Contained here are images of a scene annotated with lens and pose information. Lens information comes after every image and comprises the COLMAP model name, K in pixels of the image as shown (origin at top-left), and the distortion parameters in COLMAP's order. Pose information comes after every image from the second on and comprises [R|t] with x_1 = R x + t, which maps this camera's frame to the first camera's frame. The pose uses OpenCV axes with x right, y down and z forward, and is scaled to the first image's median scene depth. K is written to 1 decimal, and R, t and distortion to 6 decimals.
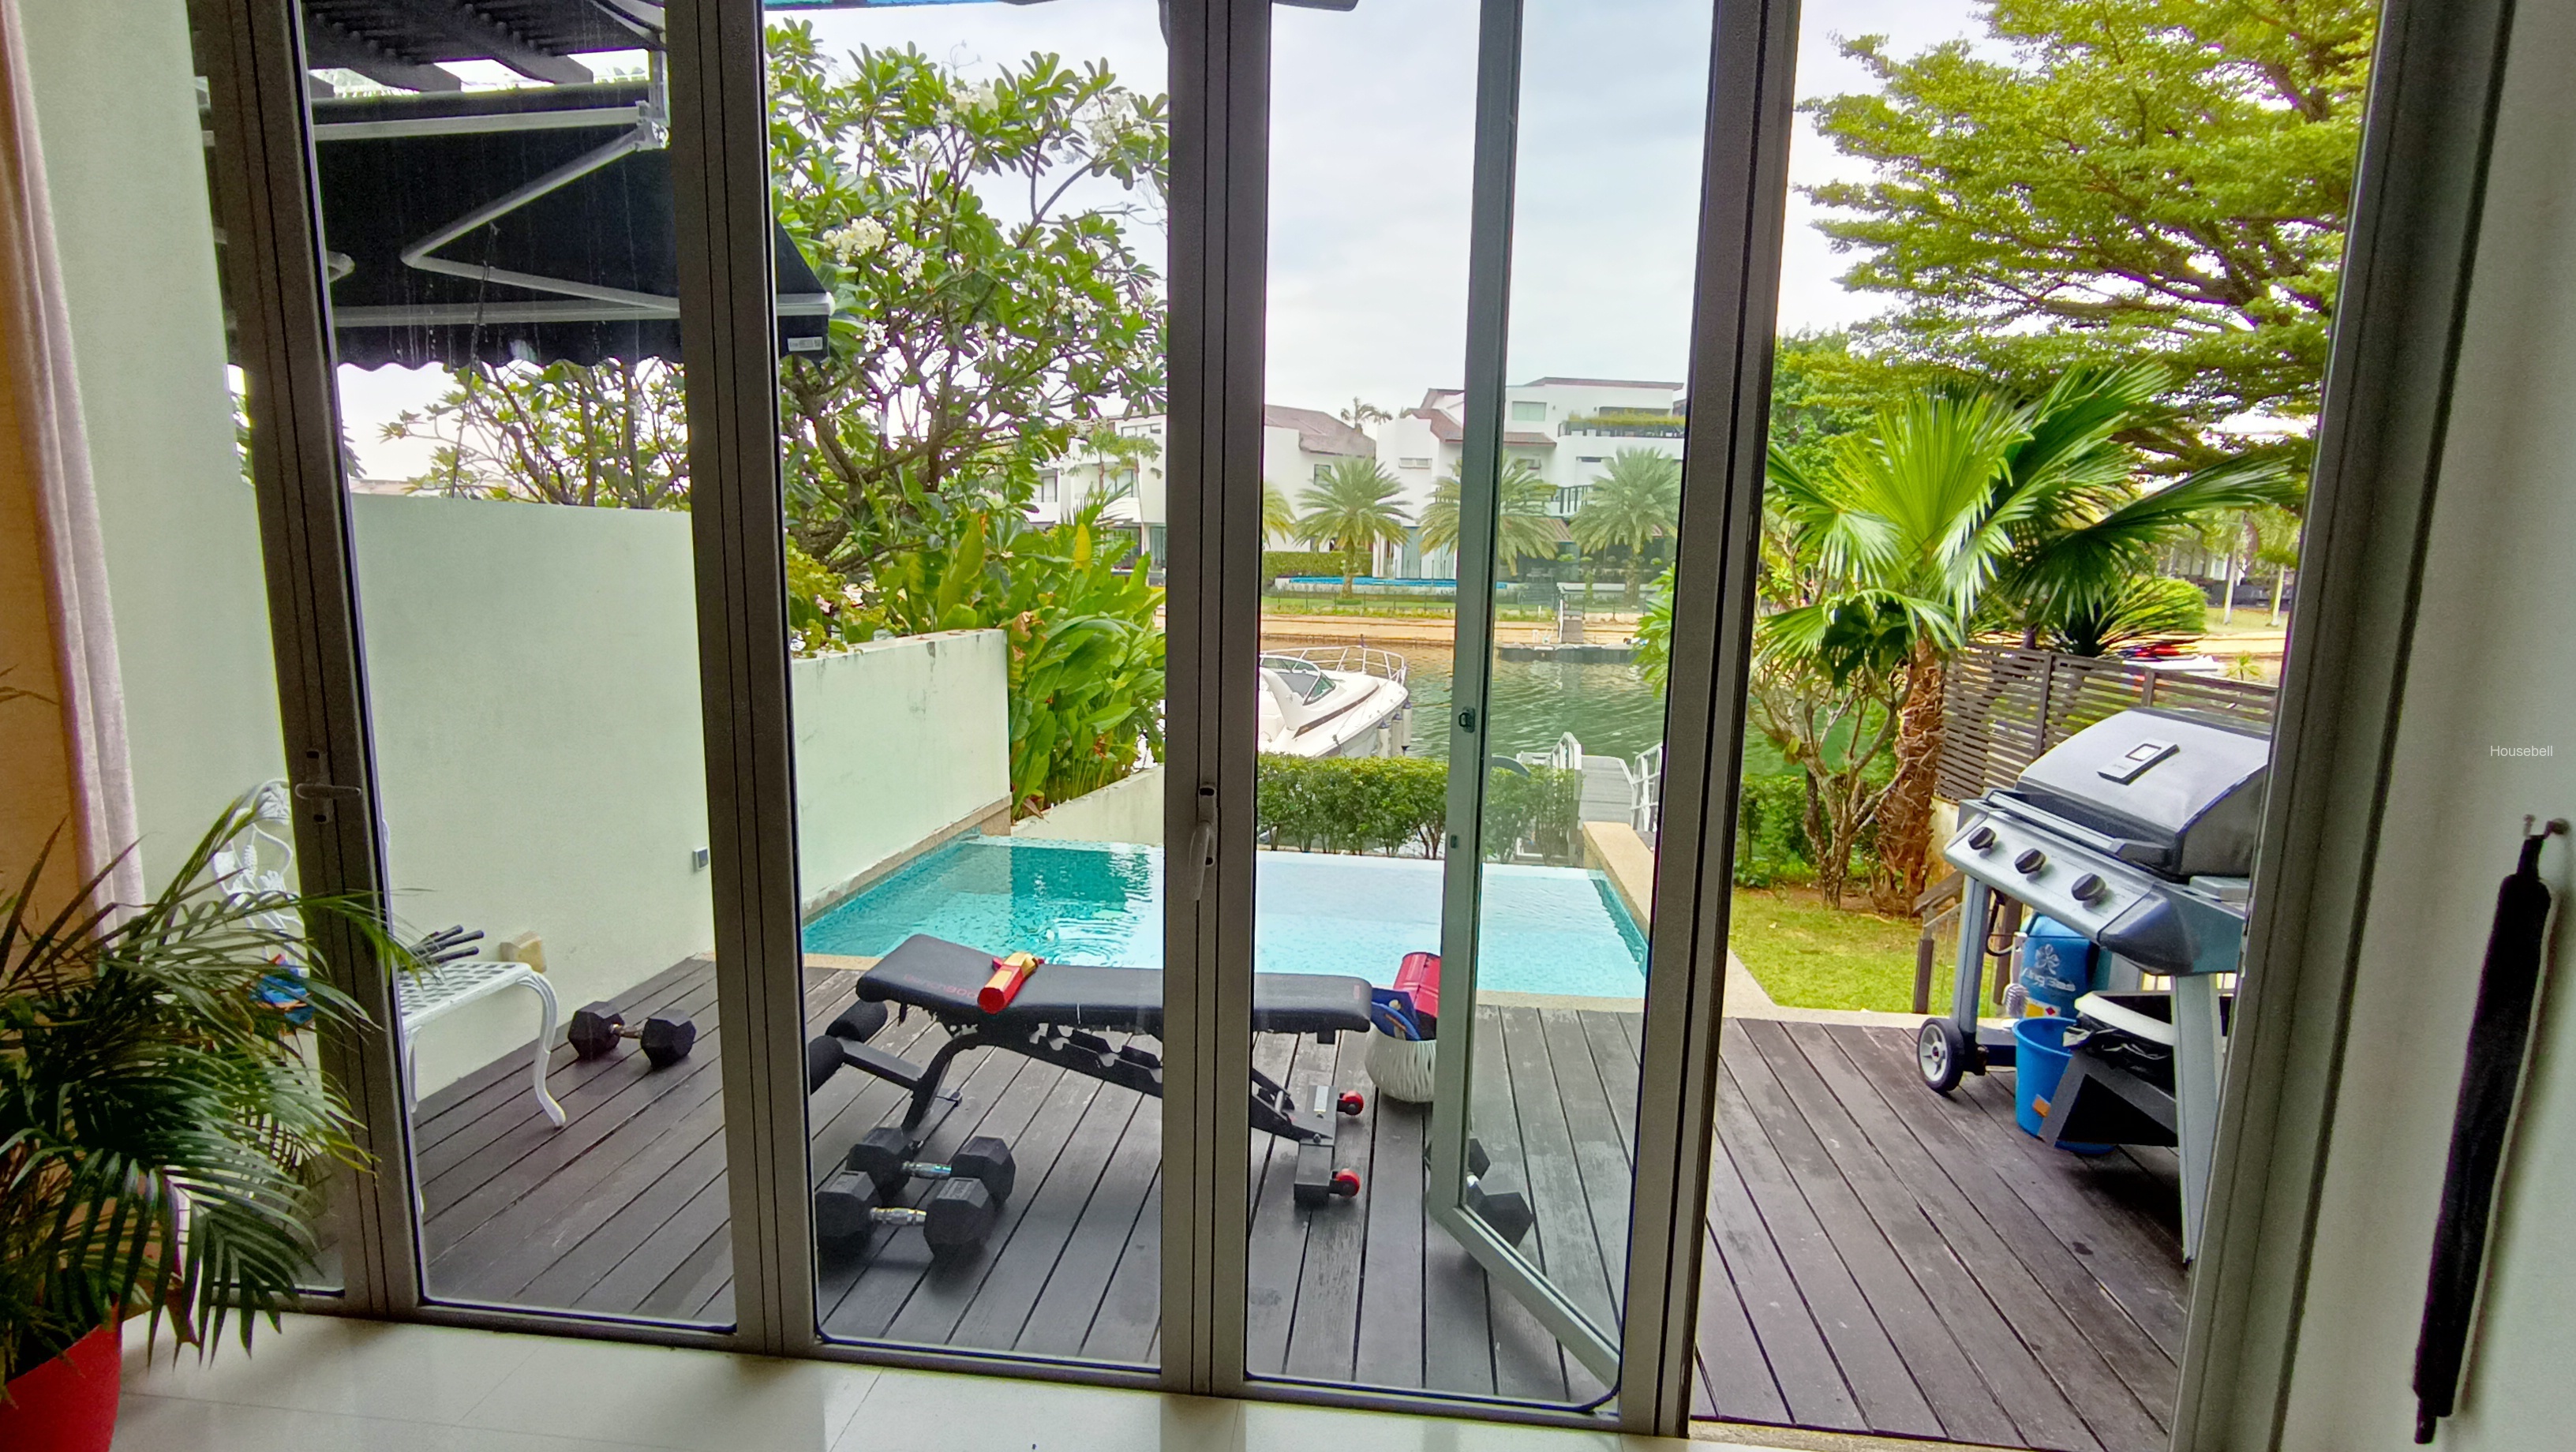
lens RADIAL K [[1217.7, 0, 1288.0], [0, 1217.7, 726.0], [0, 0, 1]] dist [0.019284, -0.000037]
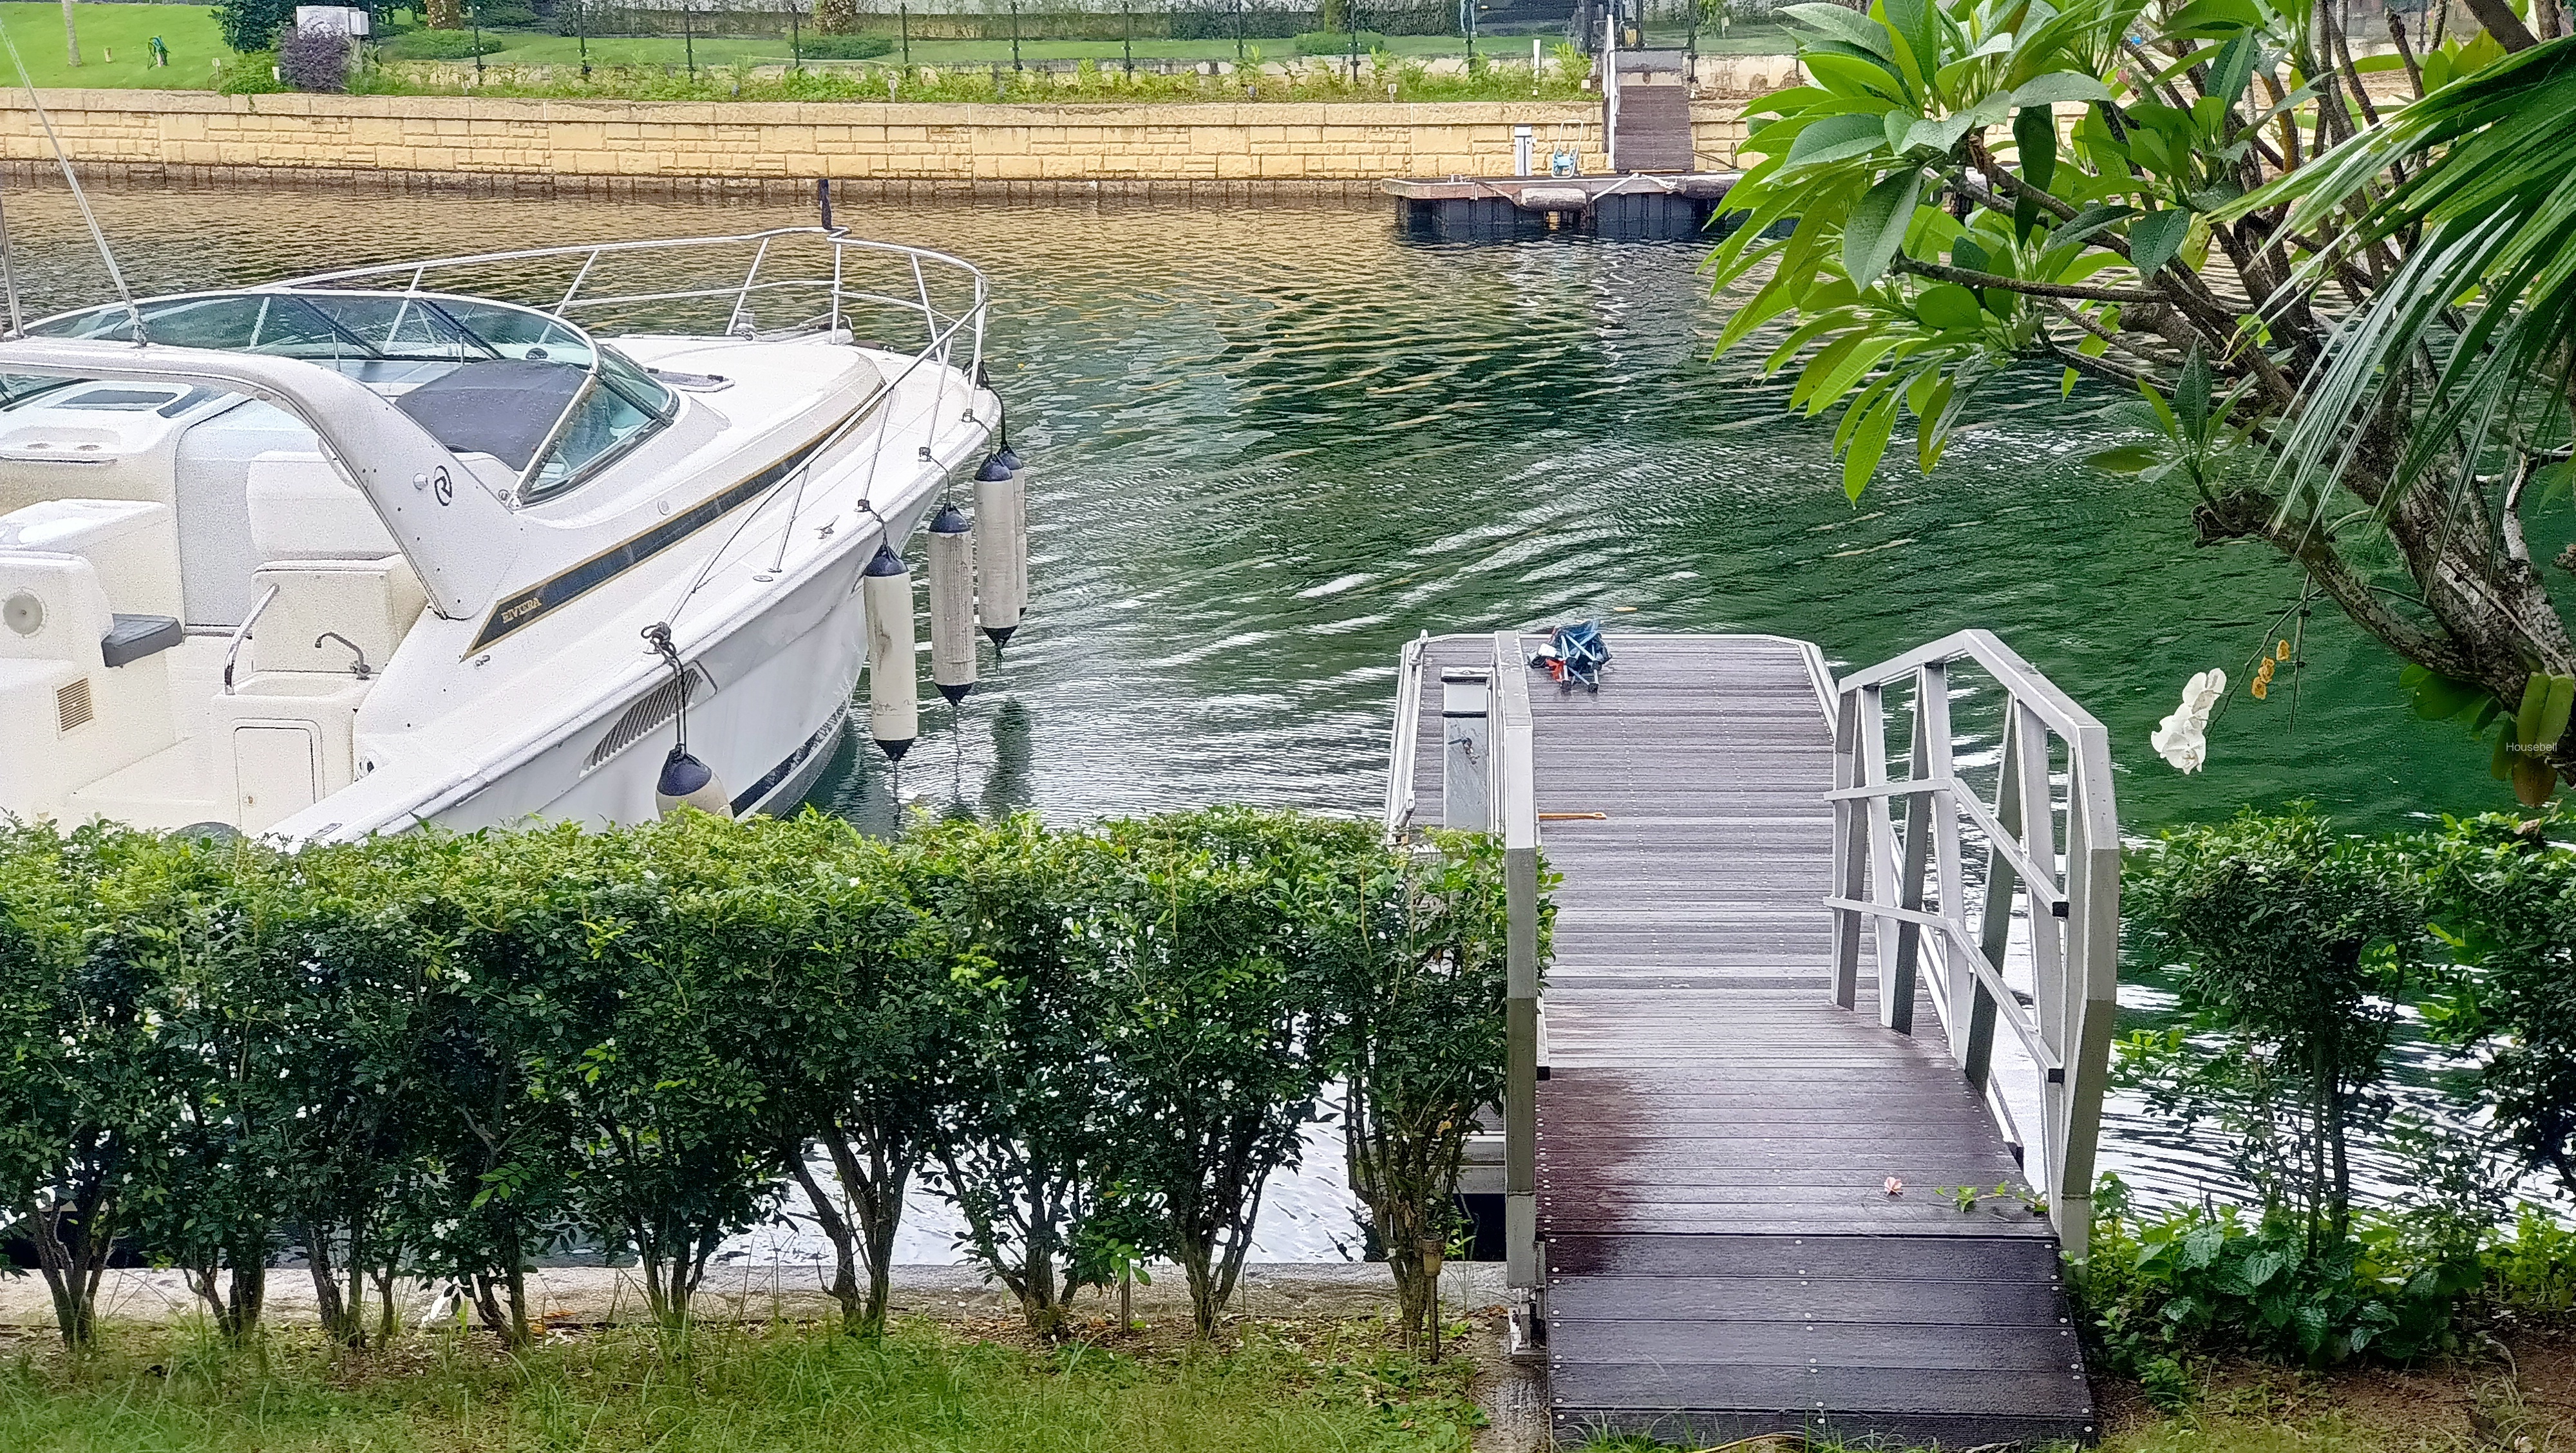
lens RADIAL K [[4160.9, 0, 1403.2], [0, 4160.9, 721.1], [0, 0, 1]] dist [0.271965, 0.040022]
pose [[0.986114, -0.060767, 0.154556, 0.107497], [0.051536, 0.996679, 0.063046, -0.030646], [-0.157874, -0.054205, 0.985970, 0.296346]]
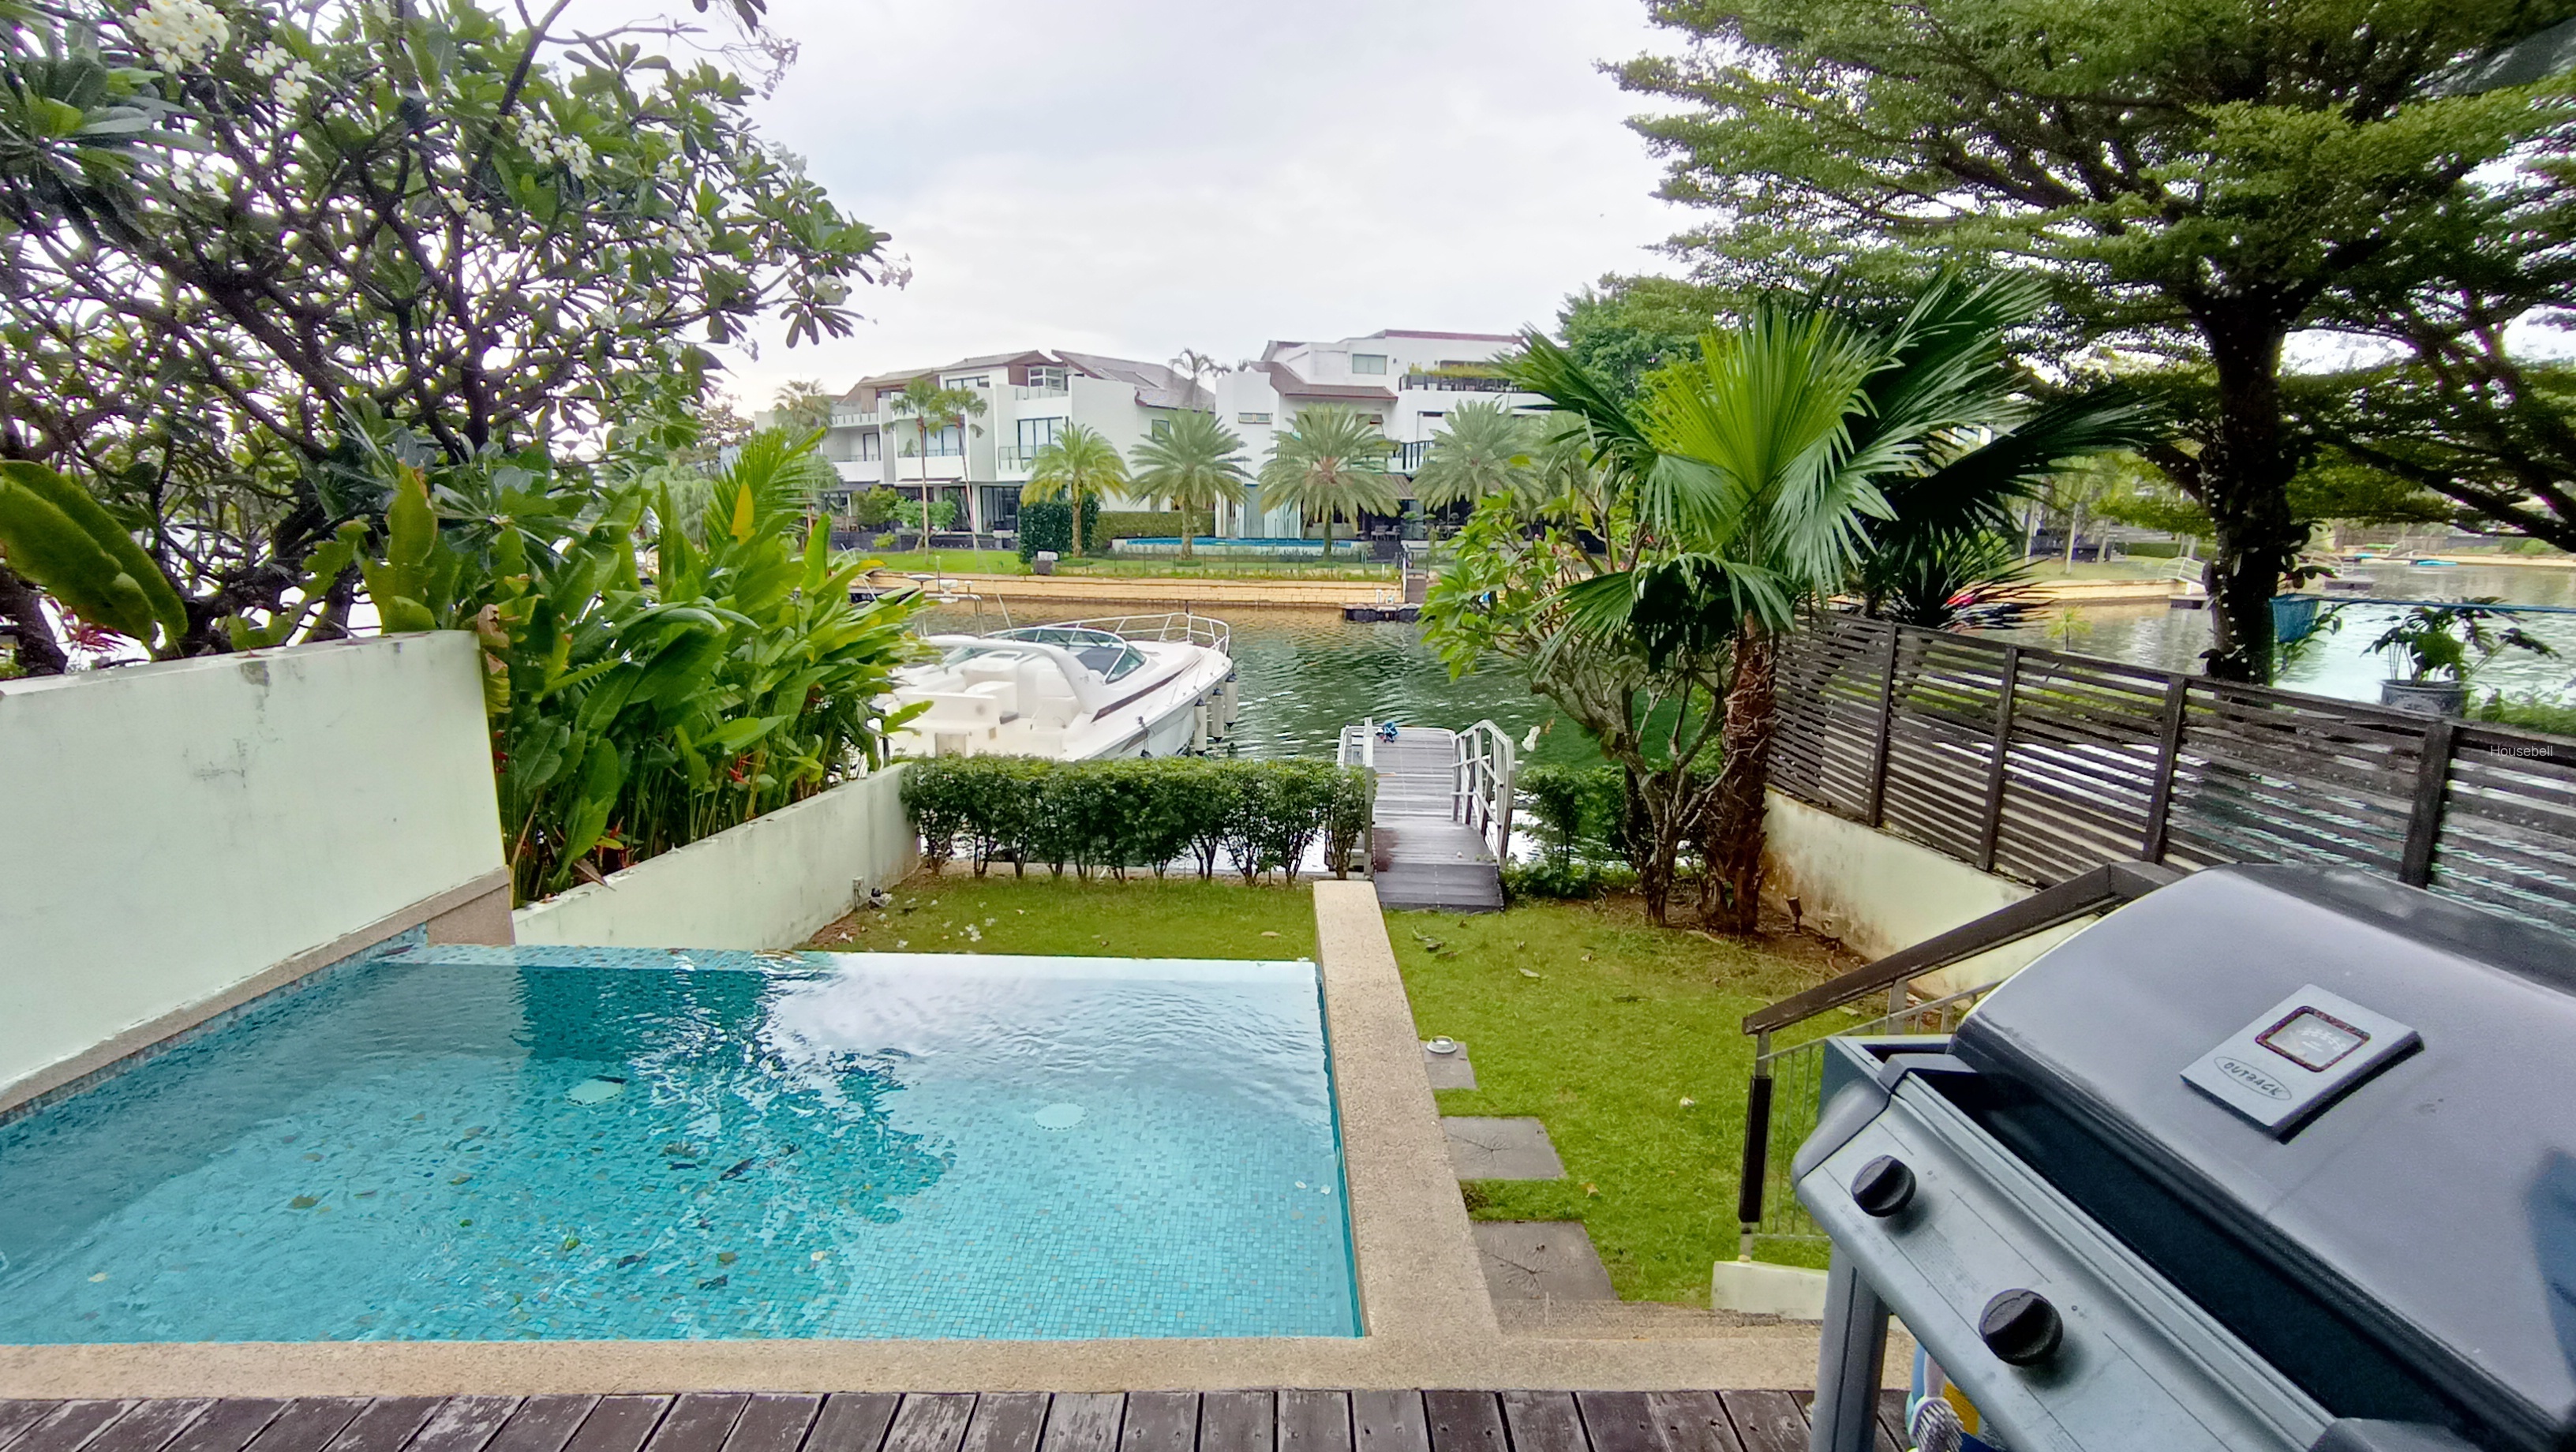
lens RADIAL K [[1221.6, 0, 1285.5], [0, 1221.6, 735.2], [0, 0, 1]] dist [0.011147, -0.000218]
pose [[0.993297, -0.030957, 0.111371, 0.084341], [0.026545, 0.998811, 0.040881, -0.022423], [-0.112504, -0.037651, 0.992938, 0.161174]]
